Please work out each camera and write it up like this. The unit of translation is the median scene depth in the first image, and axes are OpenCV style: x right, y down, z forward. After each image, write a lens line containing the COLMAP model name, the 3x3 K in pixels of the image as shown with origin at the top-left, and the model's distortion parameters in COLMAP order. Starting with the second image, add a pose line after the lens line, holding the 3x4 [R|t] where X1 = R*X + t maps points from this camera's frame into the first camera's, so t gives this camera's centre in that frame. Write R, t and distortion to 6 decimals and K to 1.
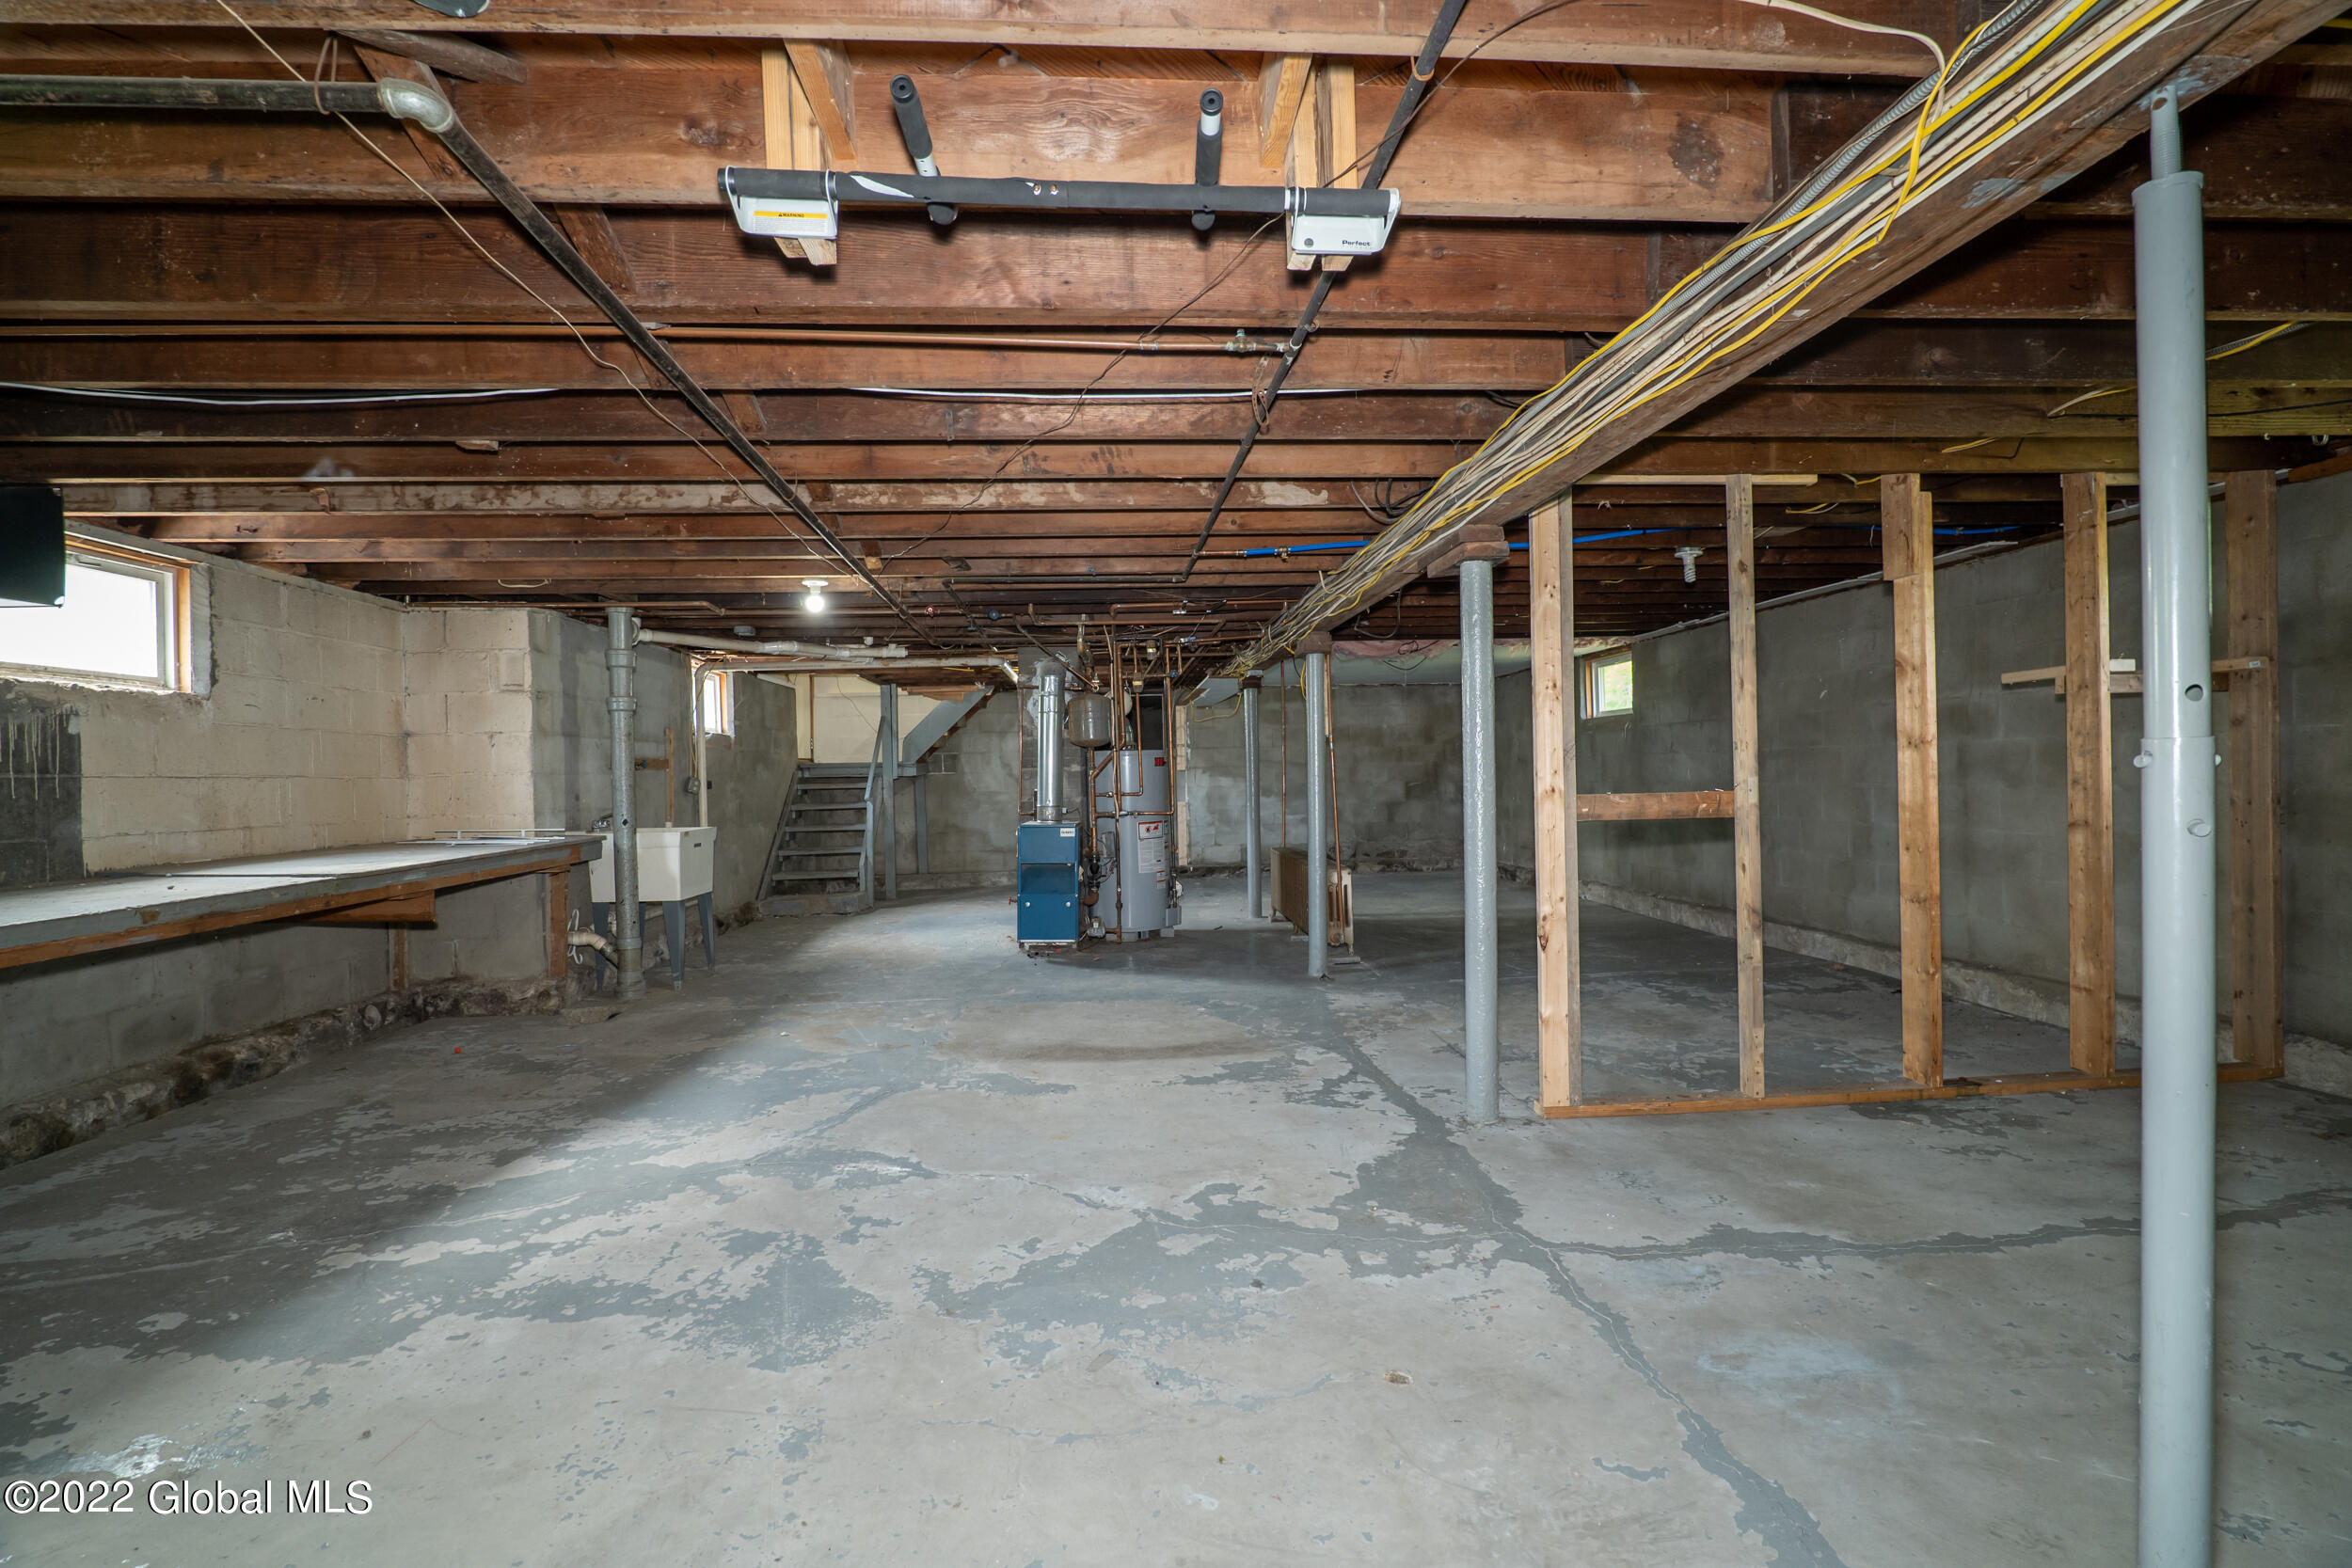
lens RADIAL K [[1090.3, 0, 1176.3], [0, 1090.3, 772.5], [0, 0, 1]] dist [-0.024881, 0.006085]
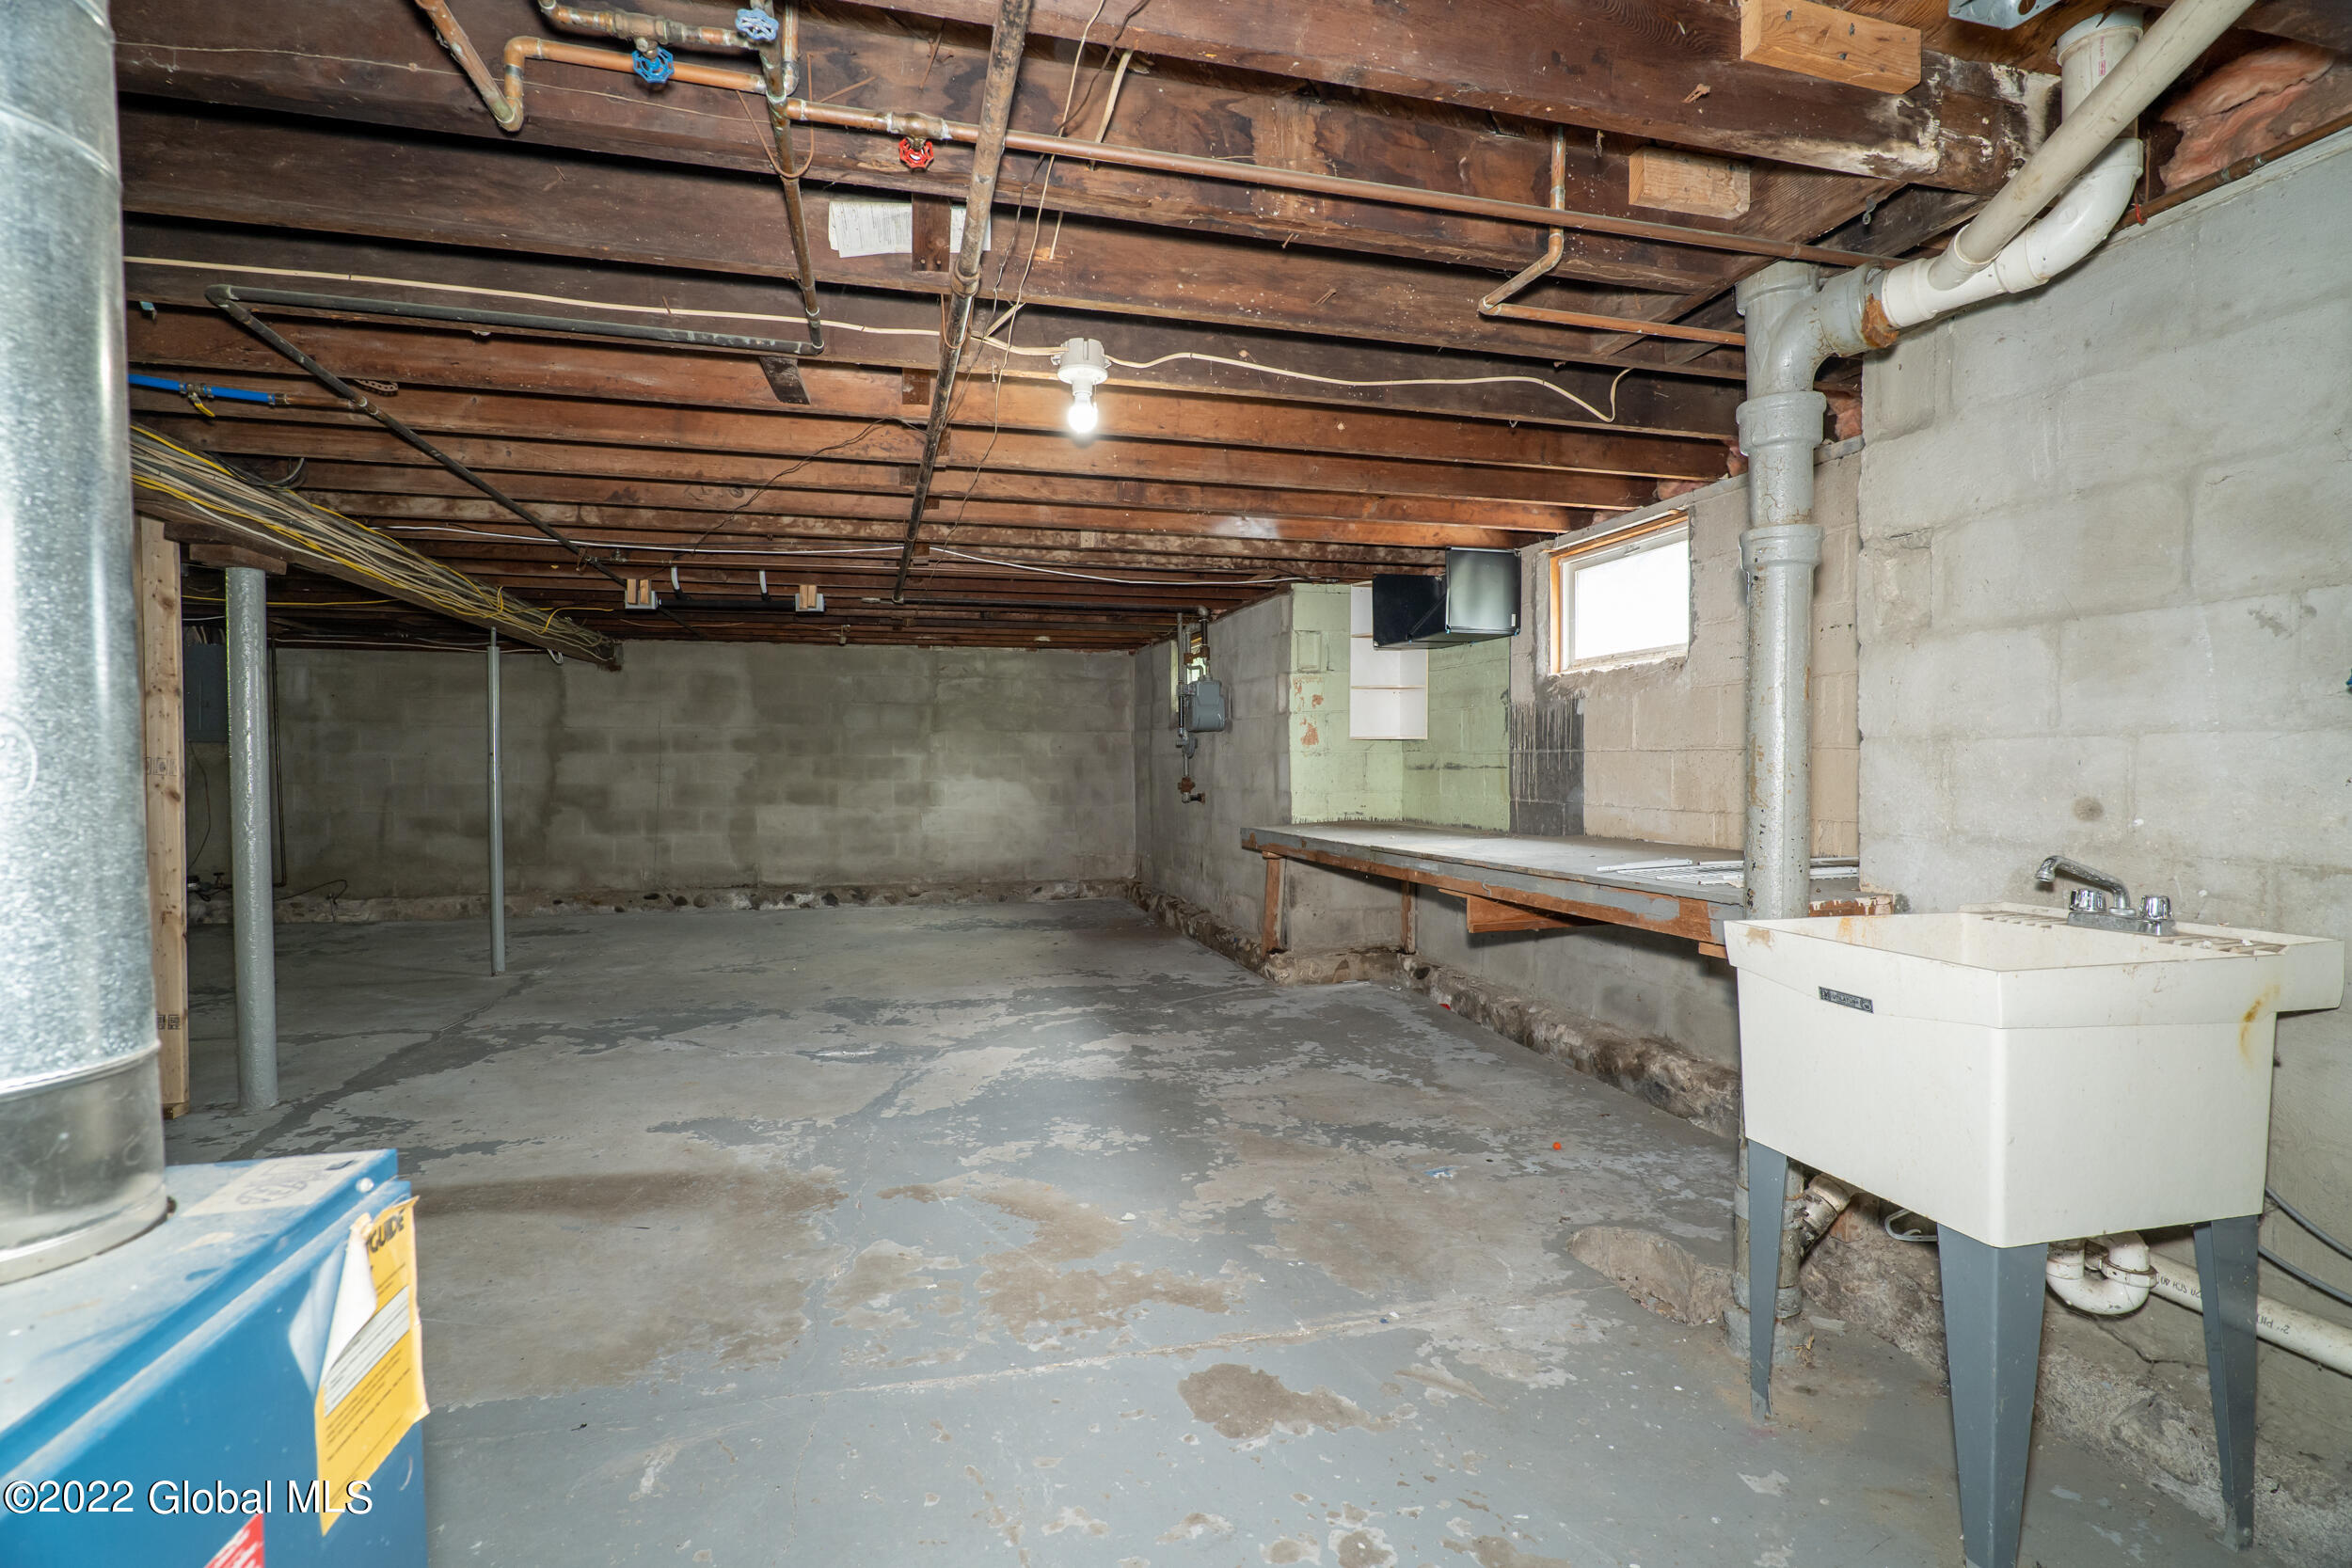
lens RADIAL K [[1090.3, 0, 1176.3], [0, 1090.3, 772.5], [0, 0, 1]] dist [-0.024881, 0.006085]
pose [[-0.983454, 0.020998, -0.179935, -0.398126], [0.019599, 0.999762, 0.009546, 0.007439], [0.180092, 0.005861, -0.983632, 2.136936]]
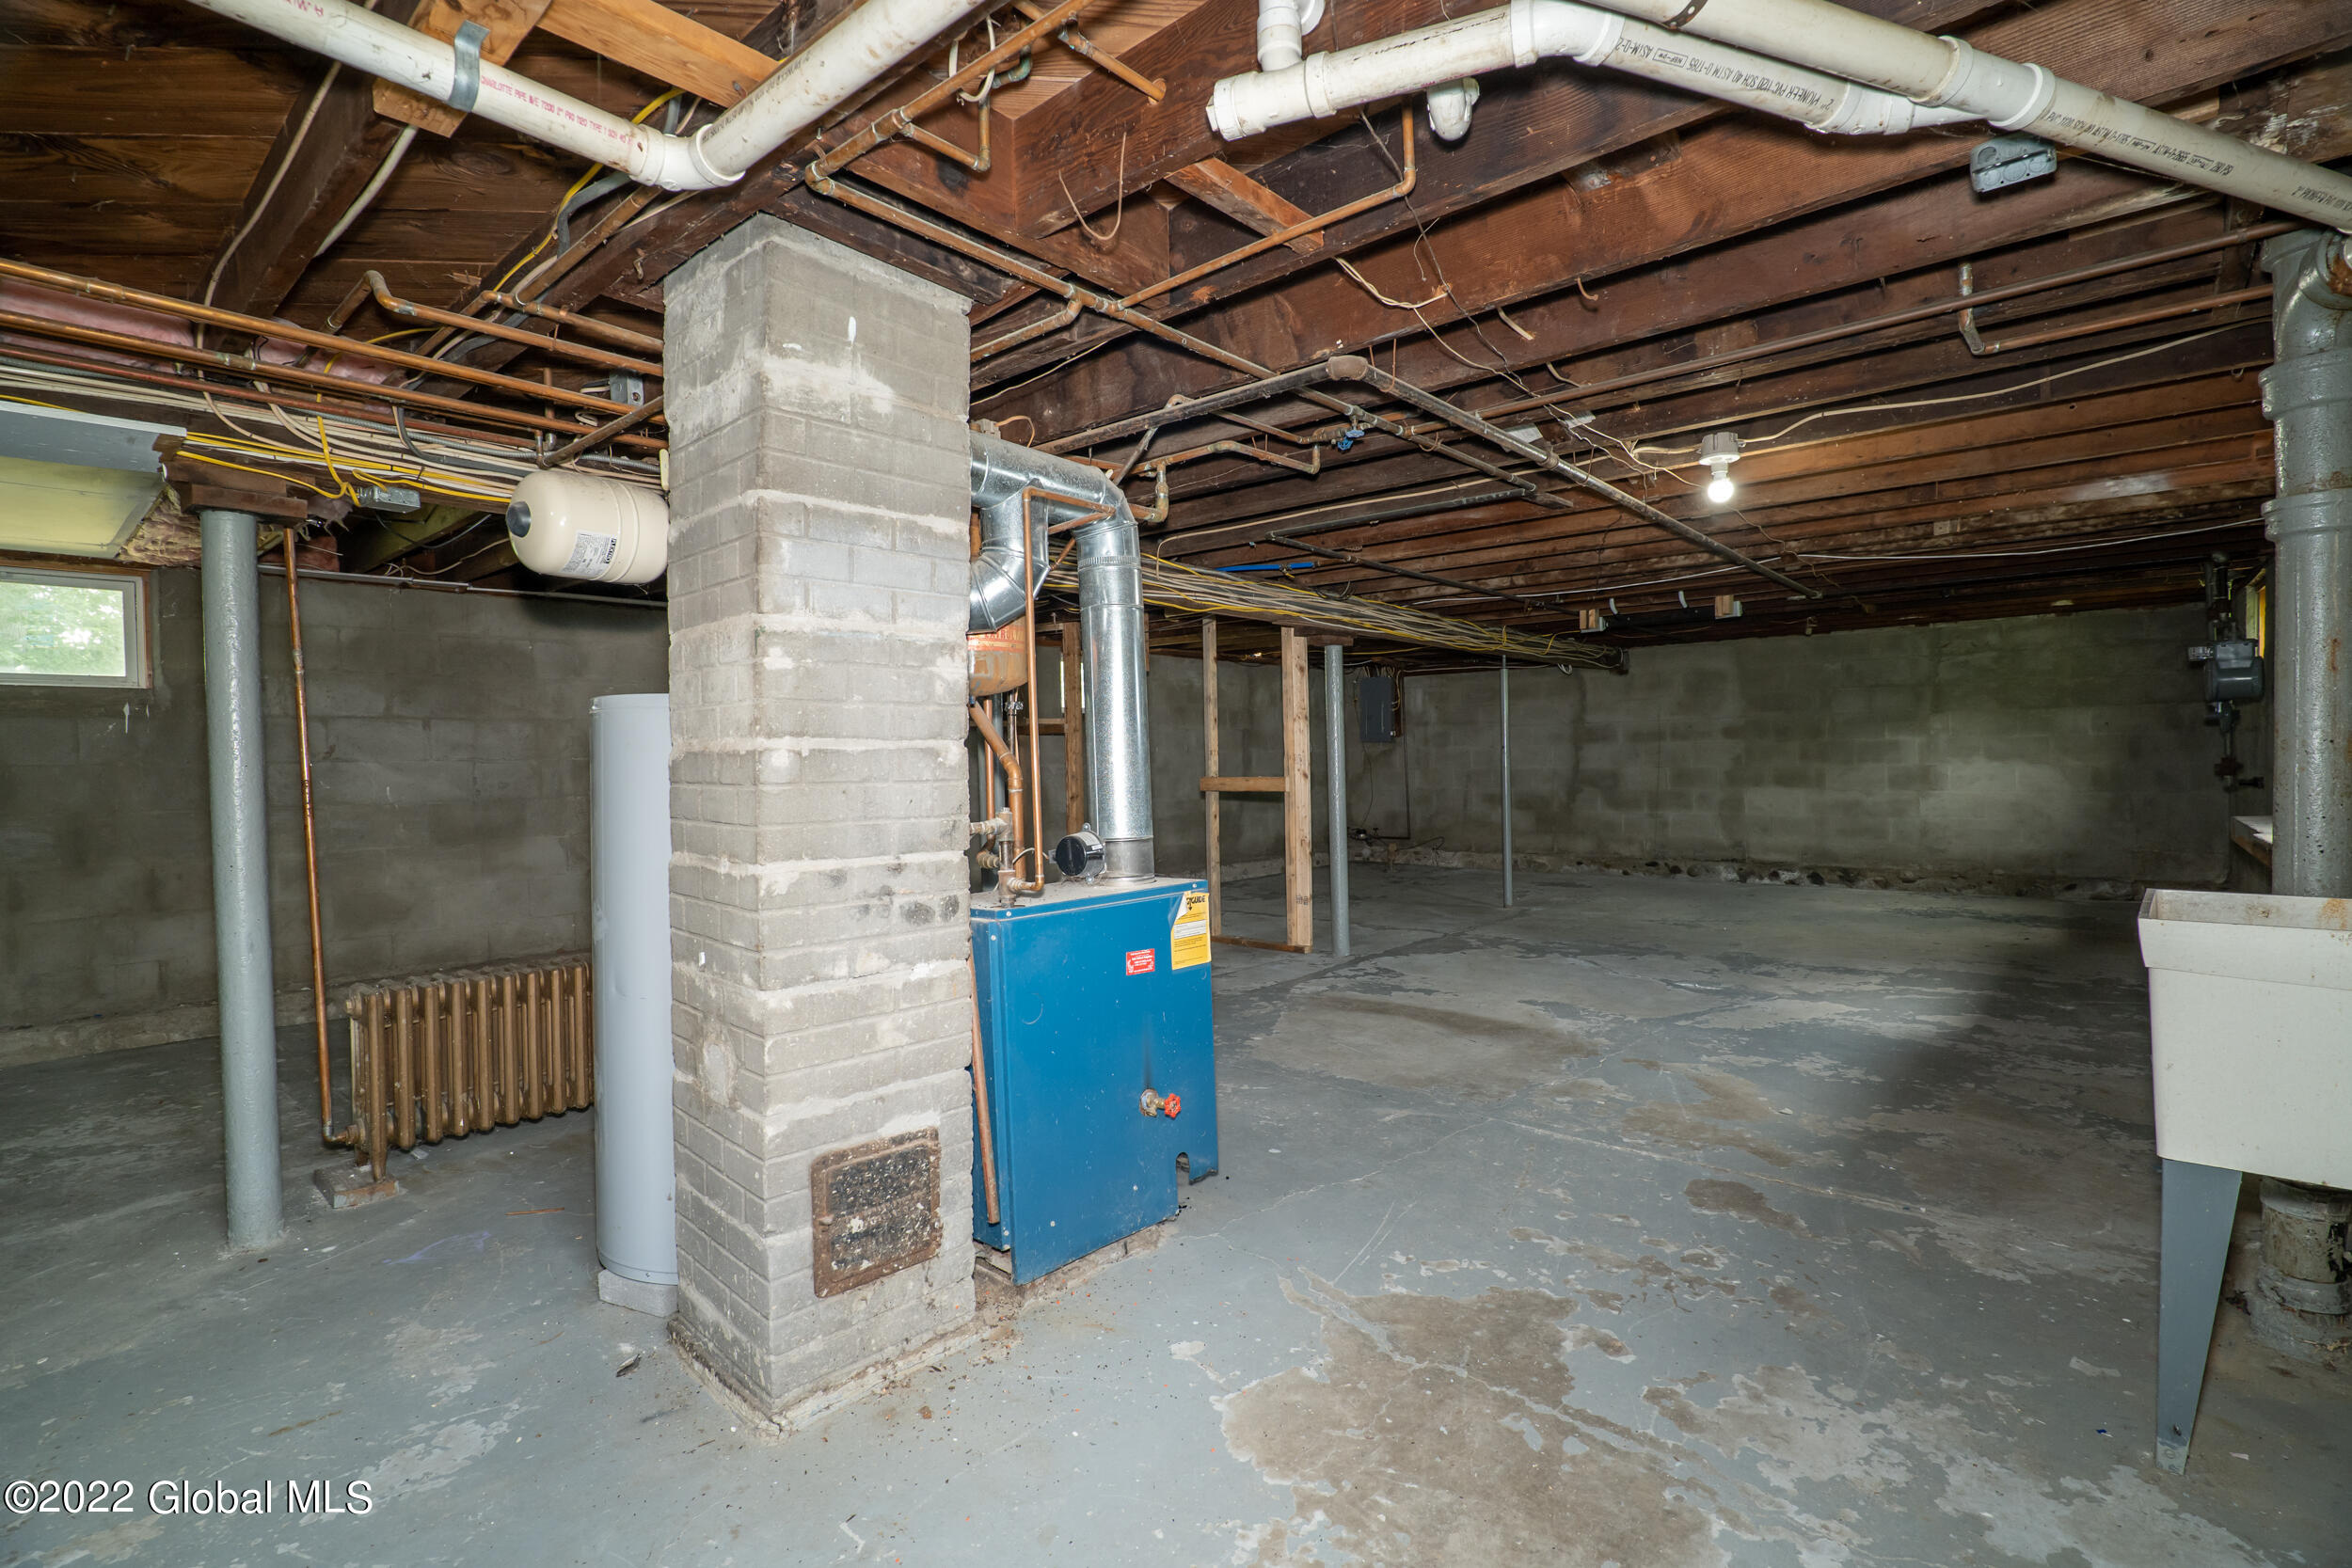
lens RADIAL K [[1090.3, 0, 1176.3], [0, 1090.3, 772.5], [0, 0, 1]] dist [-0.024881, 0.006085]
pose [[-0.706051, 0.024556, 0.707735, -0.801630], [0.031339, 0.999503, -0.003414, 0.014087], [-0.707467, 0.019769, -0.706470, 2.432569]]
